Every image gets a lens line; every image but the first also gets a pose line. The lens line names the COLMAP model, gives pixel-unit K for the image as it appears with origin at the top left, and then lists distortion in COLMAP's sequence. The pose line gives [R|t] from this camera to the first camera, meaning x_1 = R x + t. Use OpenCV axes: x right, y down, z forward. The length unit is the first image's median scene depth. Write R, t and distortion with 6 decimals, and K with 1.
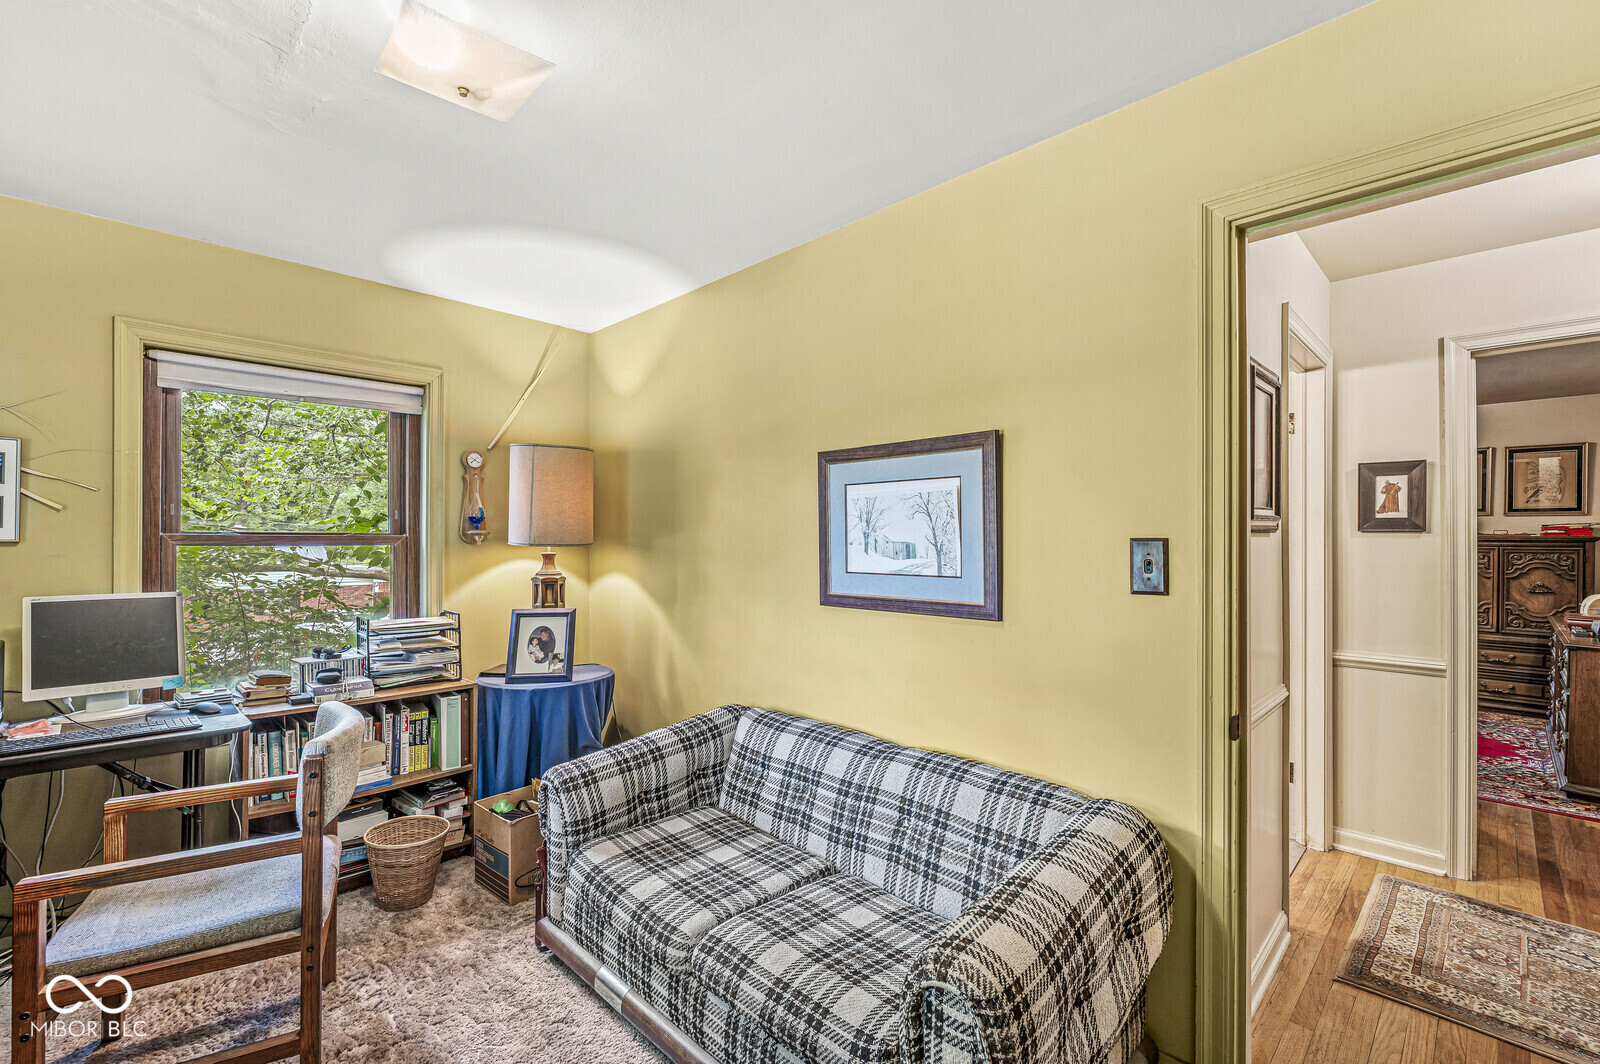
lens RADIAL K [[697.1, 0, 799.6], [0, 697.1, 541.4], [0, 0, 1]] dist [-0.002664, 0.000549]
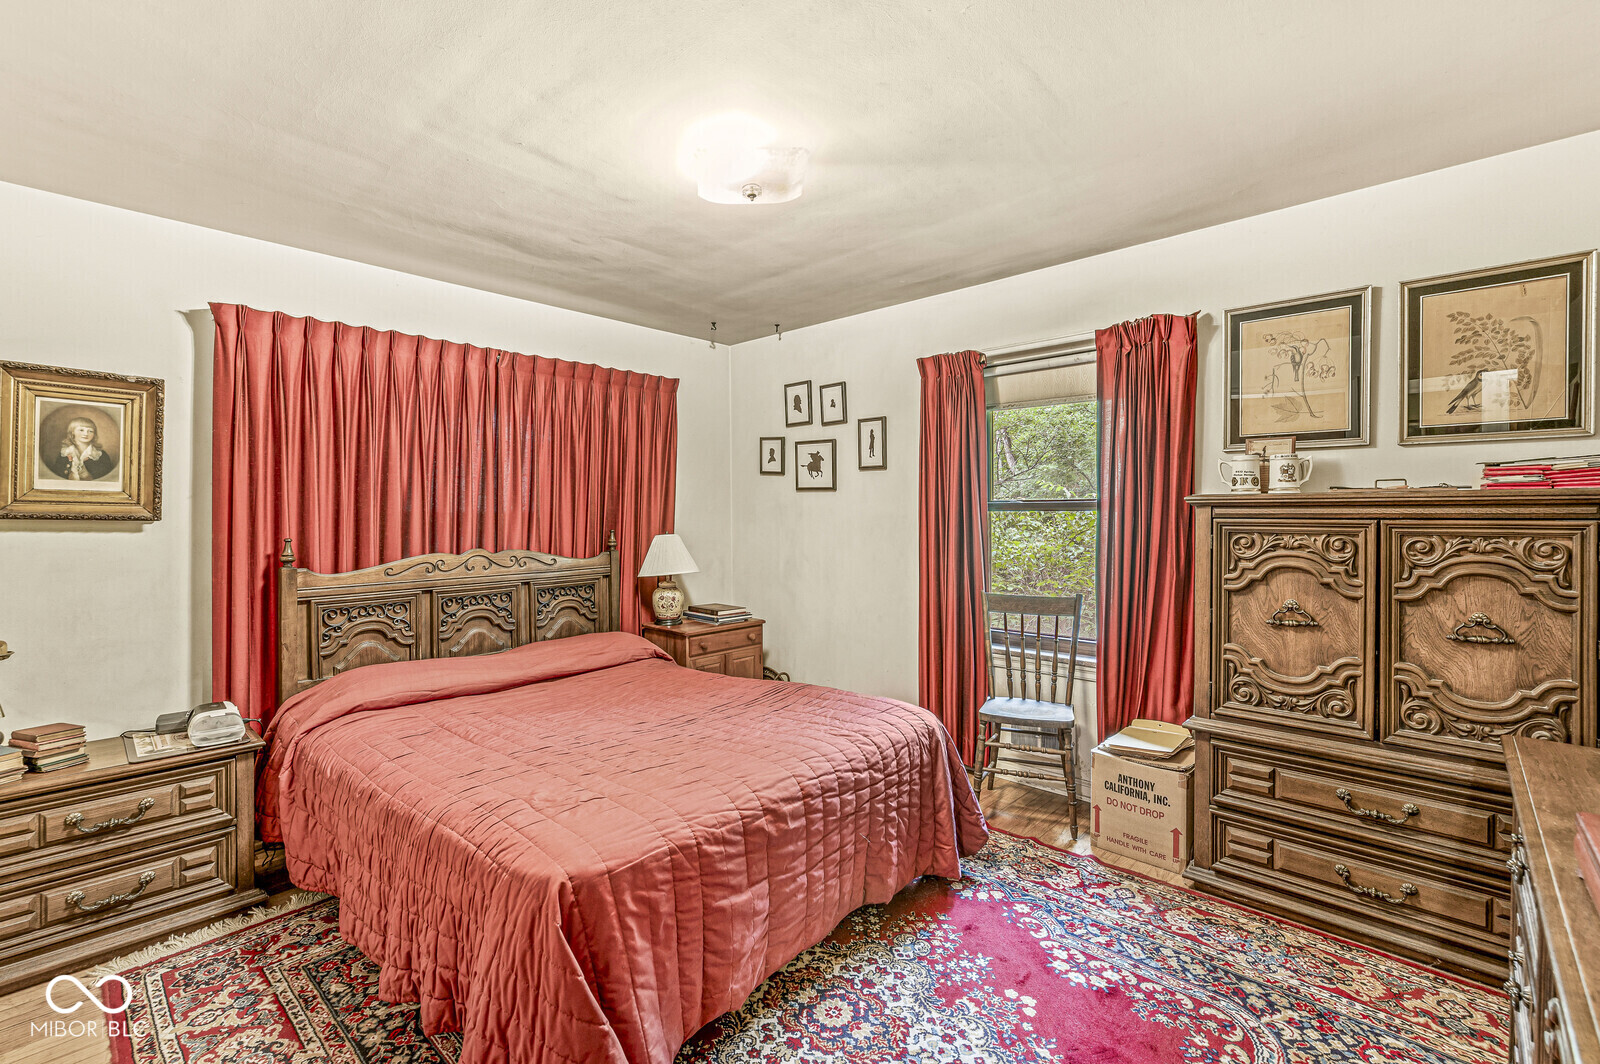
lens RADIAL K [[697.1, 0, 814.8], [0, 697.1, 521.4], [0, 0, 1]] dist [-0.002664, 0.000549]
pose [[0.998778, 0.000586, 0.049415, 0.271712], [-0.000382, 0.999991, -0.004123, 0.004446], [-0.049417, 0.004099, 0.998770, 0.254031]]
